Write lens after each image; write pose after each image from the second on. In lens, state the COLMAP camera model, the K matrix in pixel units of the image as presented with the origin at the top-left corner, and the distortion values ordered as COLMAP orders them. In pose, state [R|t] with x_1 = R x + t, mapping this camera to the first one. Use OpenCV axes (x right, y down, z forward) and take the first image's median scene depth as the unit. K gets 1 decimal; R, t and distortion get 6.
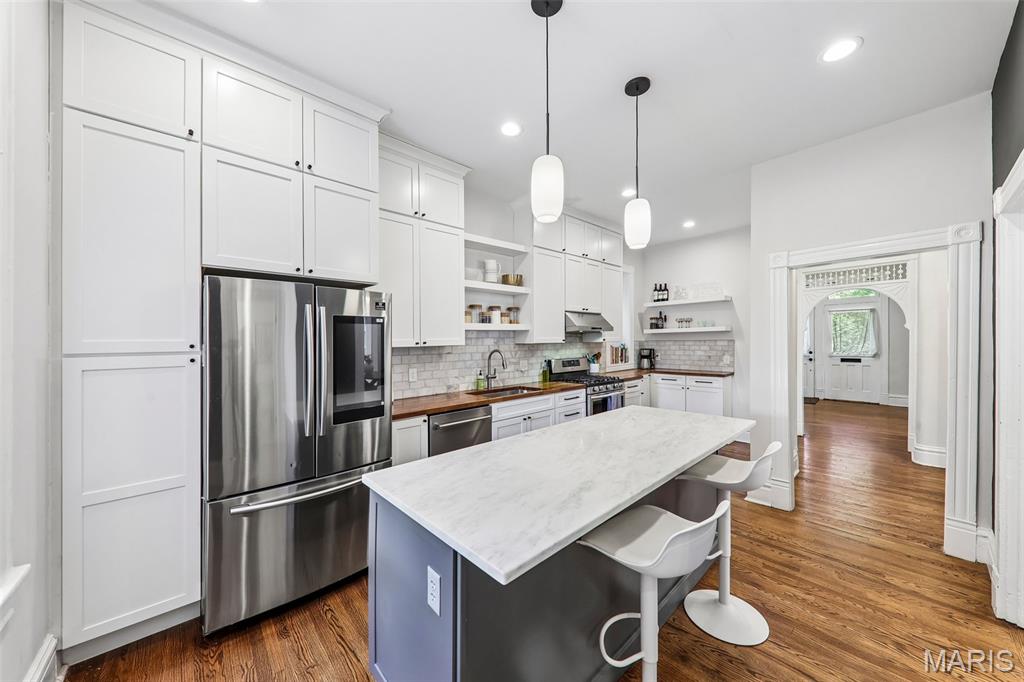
lens RADIAL K [[352.5, 0, 502.3], [0, 352.5, 345.8], [0, 0, 1]] dist [0.000042, -0.000027]
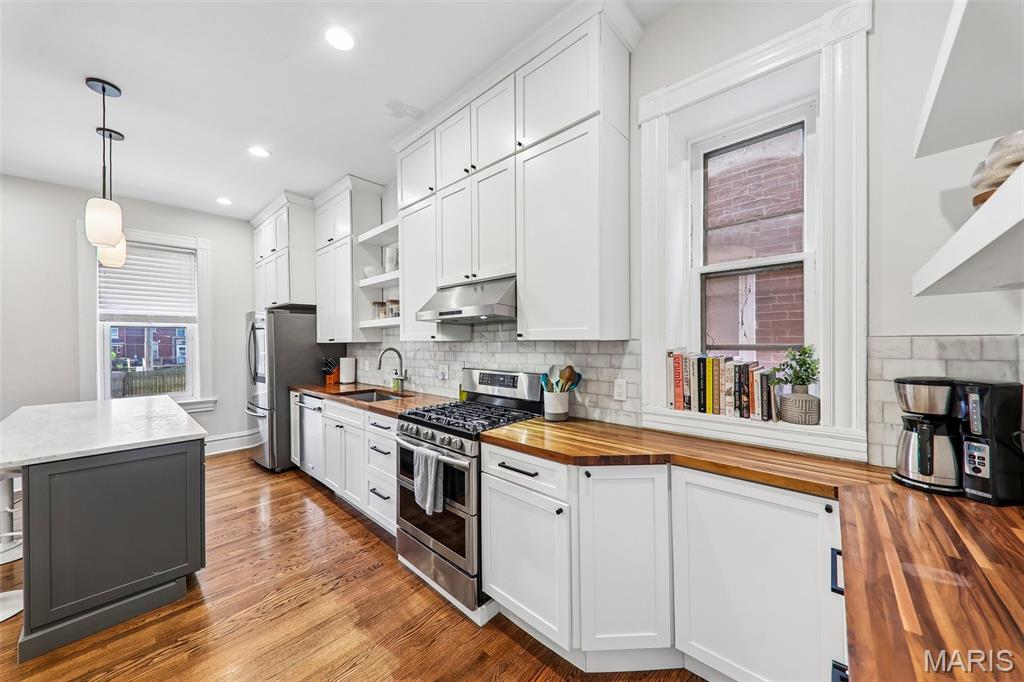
lens RADIAL K [[353.1, 0, 510.0], [0, 353.1, 337.6], [0, 0, 1]] dist [0.000529, -0.000053]
pose [[0.114595, 0.006956, -0.993388, 0.648732], [-0.005511, 0.999965, 0.006366, -0.015385], [0.993397, 0.004745, 0.114629, 0.865371]]
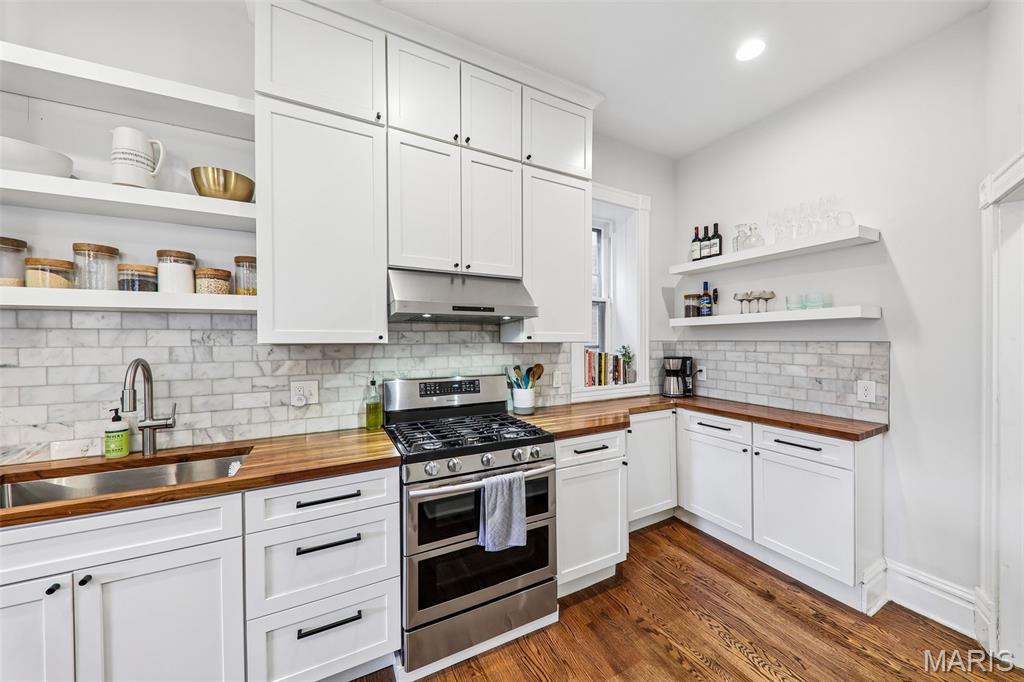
lens RADIAL K [[353.1, 0, 510.0], [0, 353.1, 337.6], [0, 0, 1]] dist [0.000529, -0.000053]
pose [[0.971434, 0.010808, -0.237065, 0.341165], [-0.014943, 0.999766, -0.015655, -0.008633], [0.236840, 0.018750, 0.971368, 0.518993]]
